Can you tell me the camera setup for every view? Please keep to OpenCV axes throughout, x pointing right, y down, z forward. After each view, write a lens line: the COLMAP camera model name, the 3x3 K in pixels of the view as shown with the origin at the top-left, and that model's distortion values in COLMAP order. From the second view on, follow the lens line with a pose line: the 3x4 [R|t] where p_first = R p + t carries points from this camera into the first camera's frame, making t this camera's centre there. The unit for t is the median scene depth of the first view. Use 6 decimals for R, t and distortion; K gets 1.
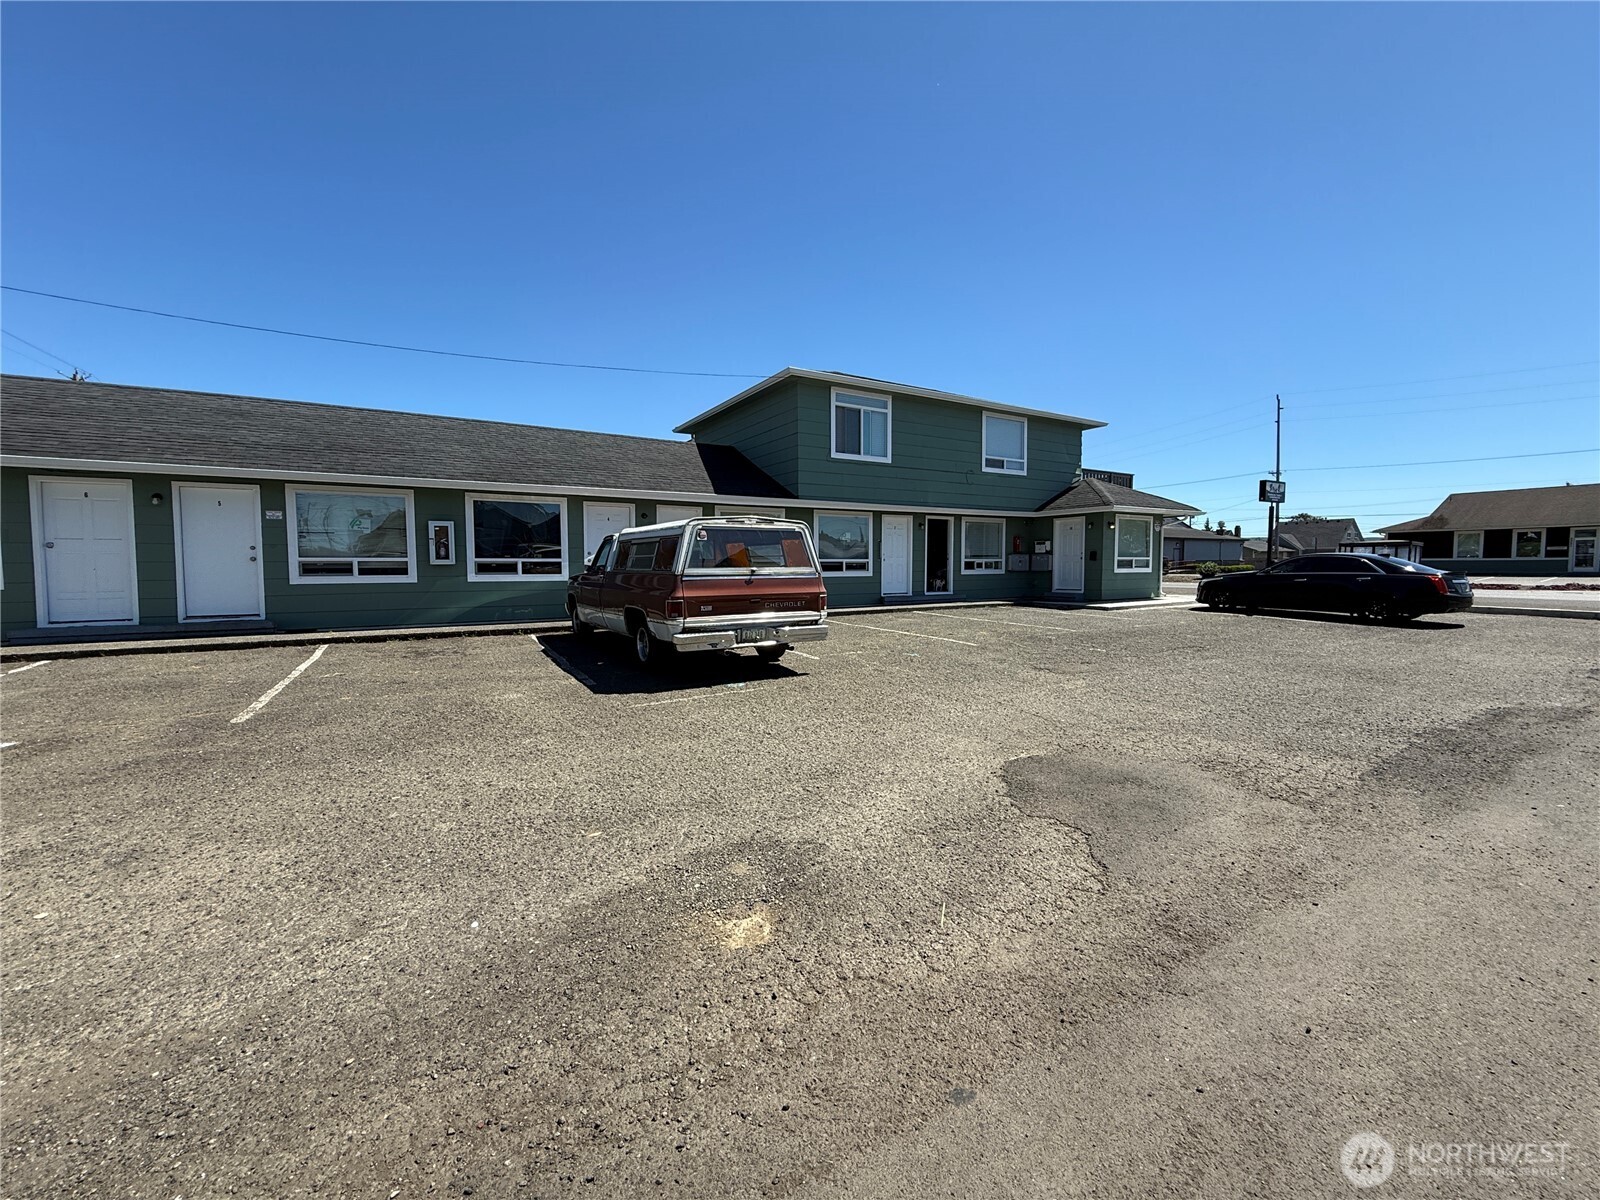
lens RADIAL K [[637.9, 0, 797.9], [0, 637.9, 601.1], [0, 0, 1]] dist [0.000376, 0.000209]
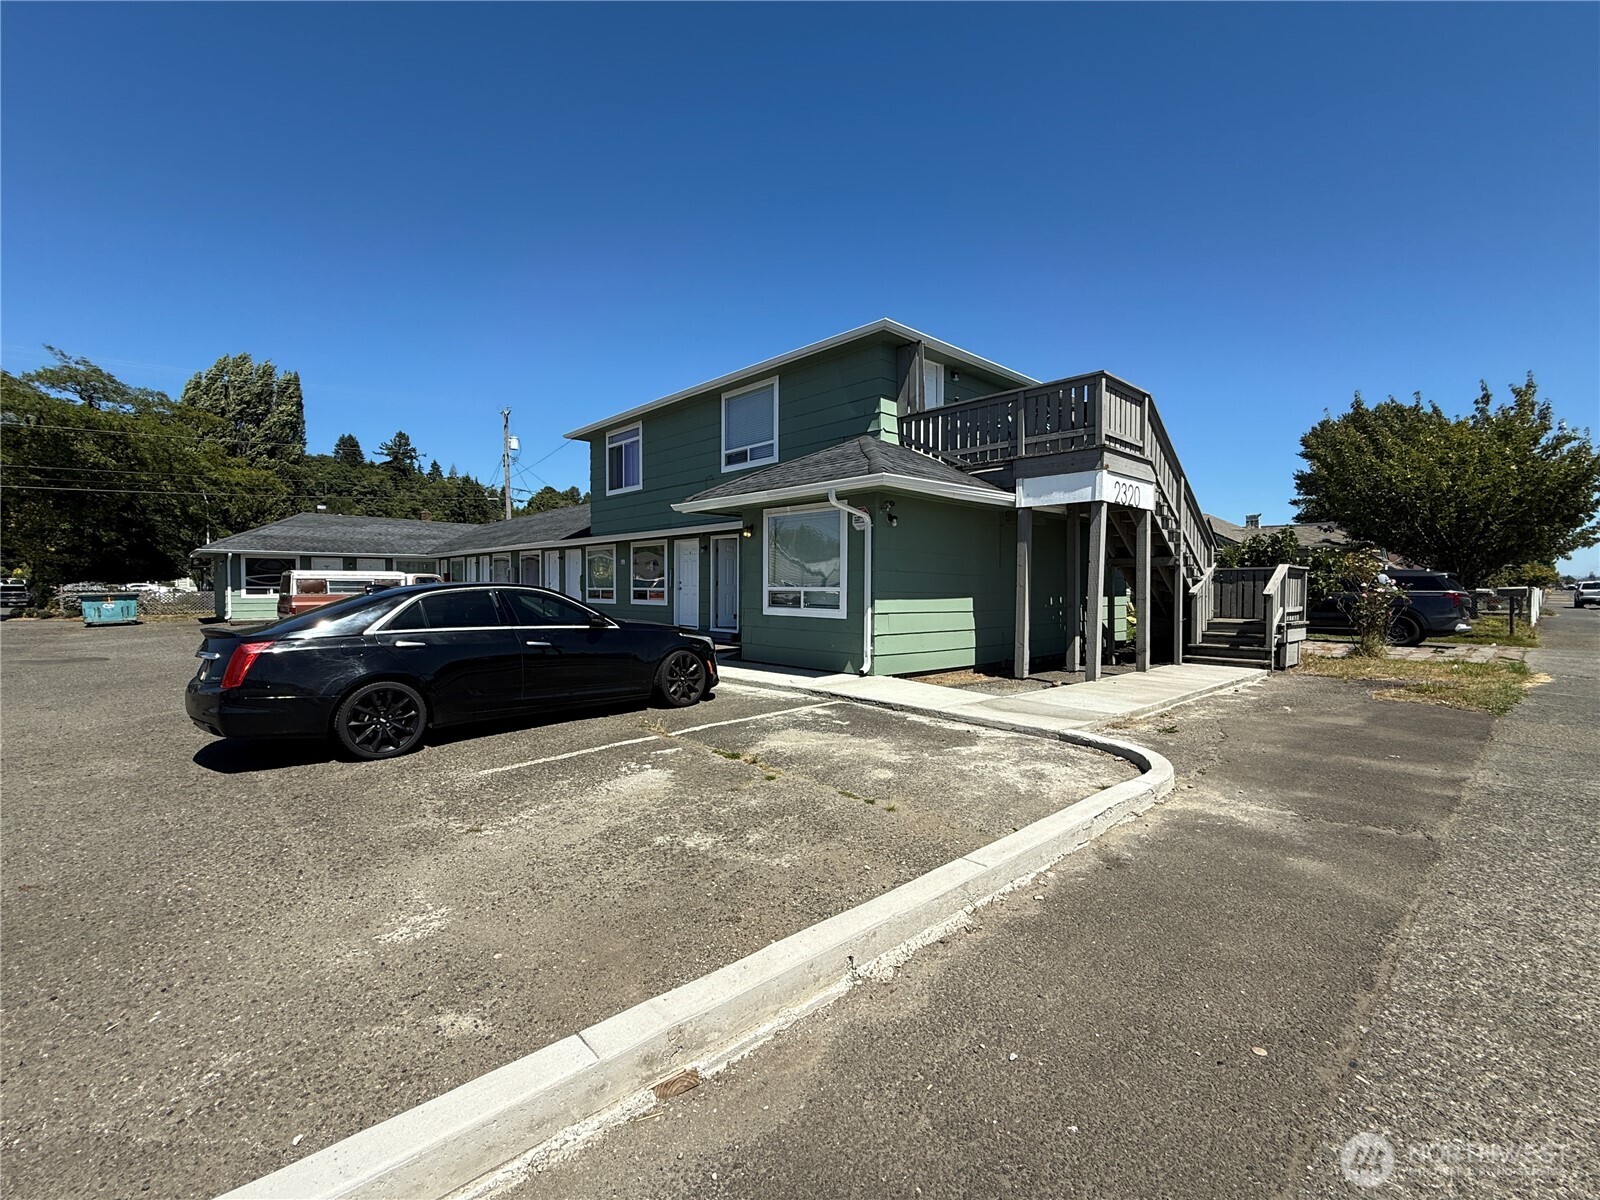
lens RADIAL K [[694.9, 0, 802.7], [0, 694.9, 597.7], [0, 0, 1]] dist [0.001676, 0.000088]
pose [[0.220161, 0.022912, -0.975195, 1.921692], [-0.057998, 0.998263, 0.010360, -0.119334], [0.973738, 0.054279, 0.221107, 1.578889]]
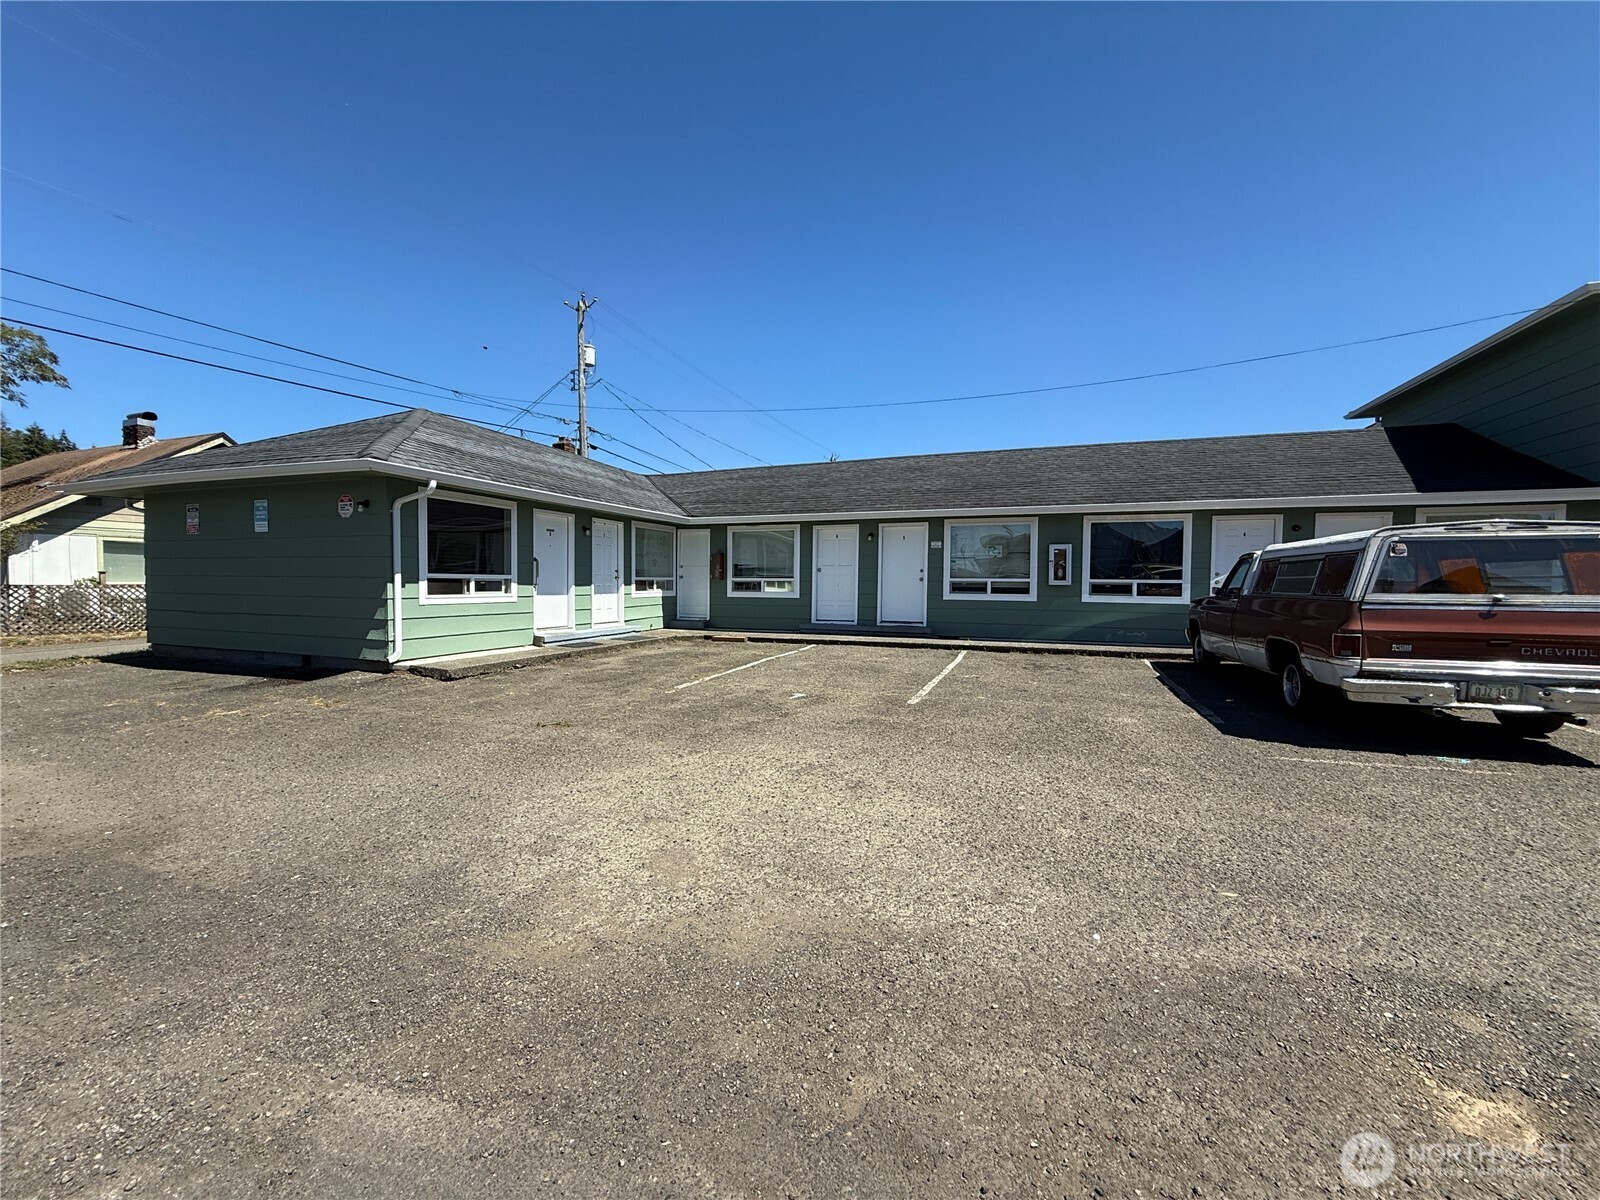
lens RADIAL K [[637.9, 0, 794.5], [0, 637.9, 601.5], [0, 0, 1]] dist [0.000376, 0.000209]
pose [[0.627944, 0.030481, -0.777662, -0.007673], [-0.055318, 0.998453, -0.005533, 0.000441], [0.776290, 0.046494, 0.628659, -0.011653]]
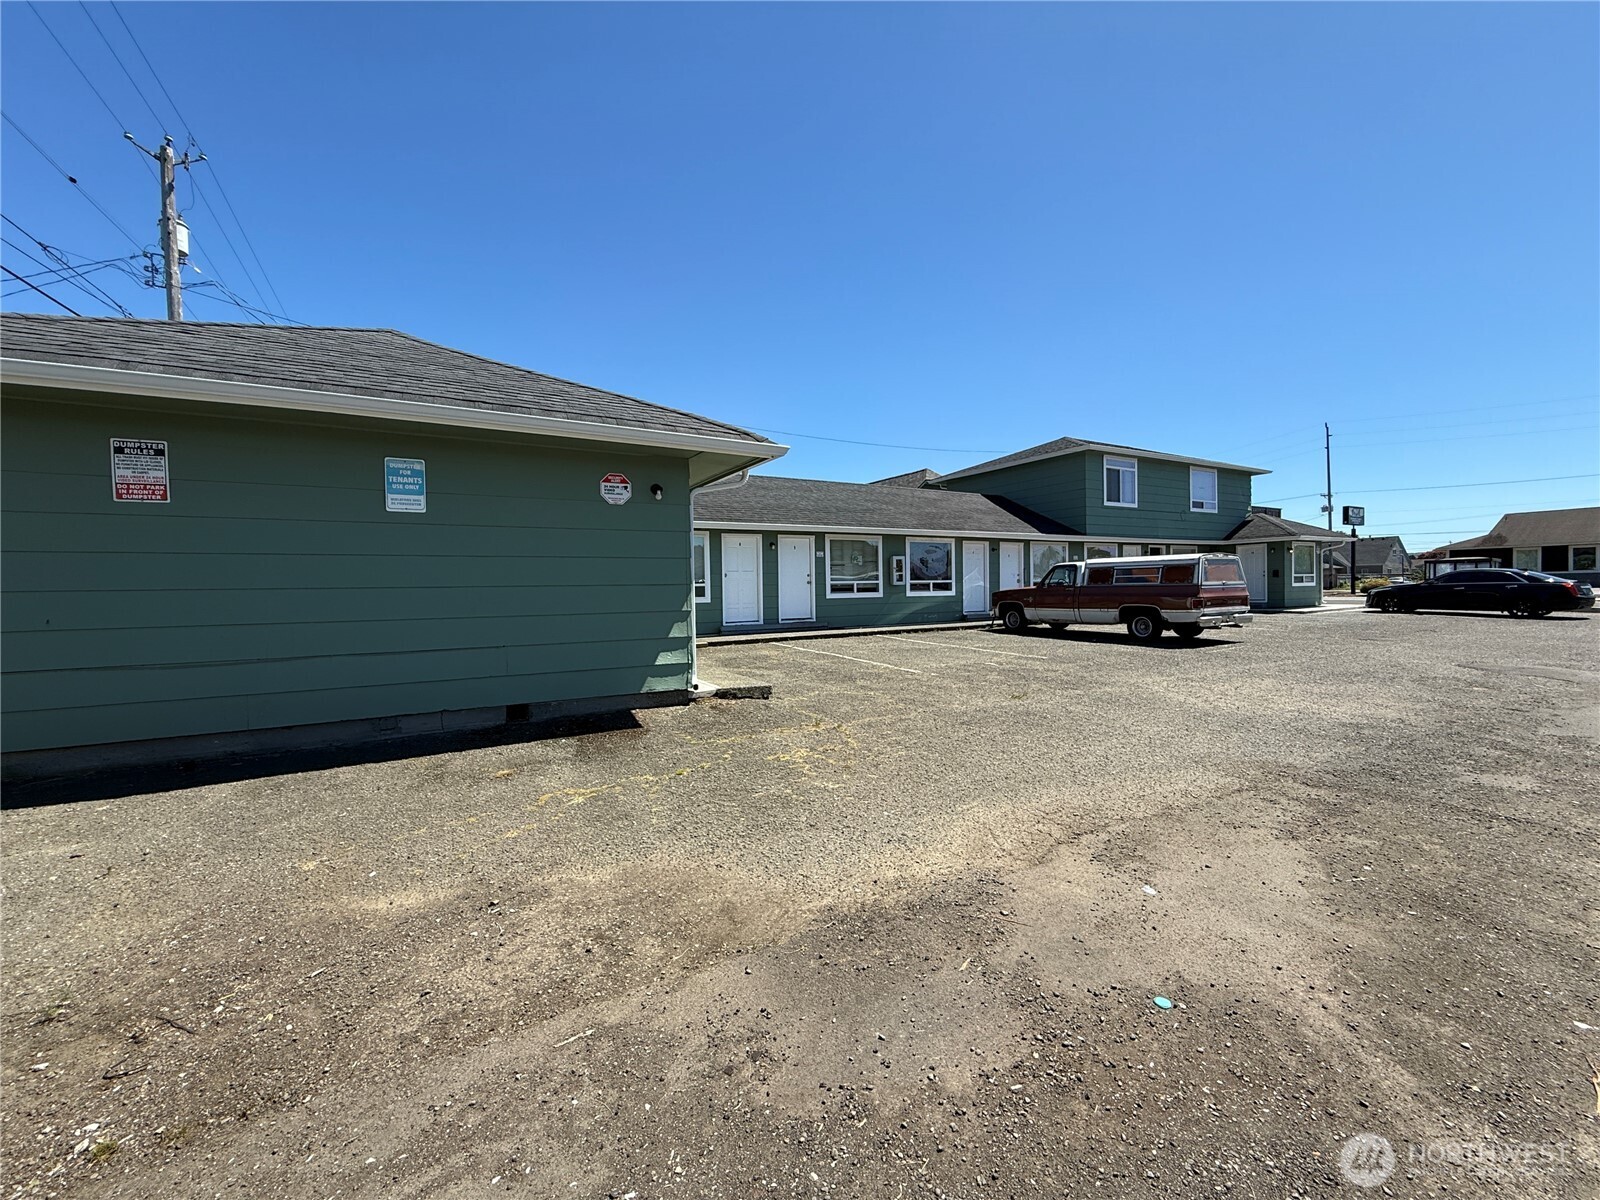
lens RADIAL K [[637.9, 0, 797.6], [0, 637.9, 600.4], [0, 0, 1]] dist [0.000376, 0.000209]
pose [[0.999742, -0.013243, -0.018431, -0.865960], [0.012535, 0.999199, -0.037998, 0.037747], [0.018919, 0.037757, 0.999108, -0.568660]]
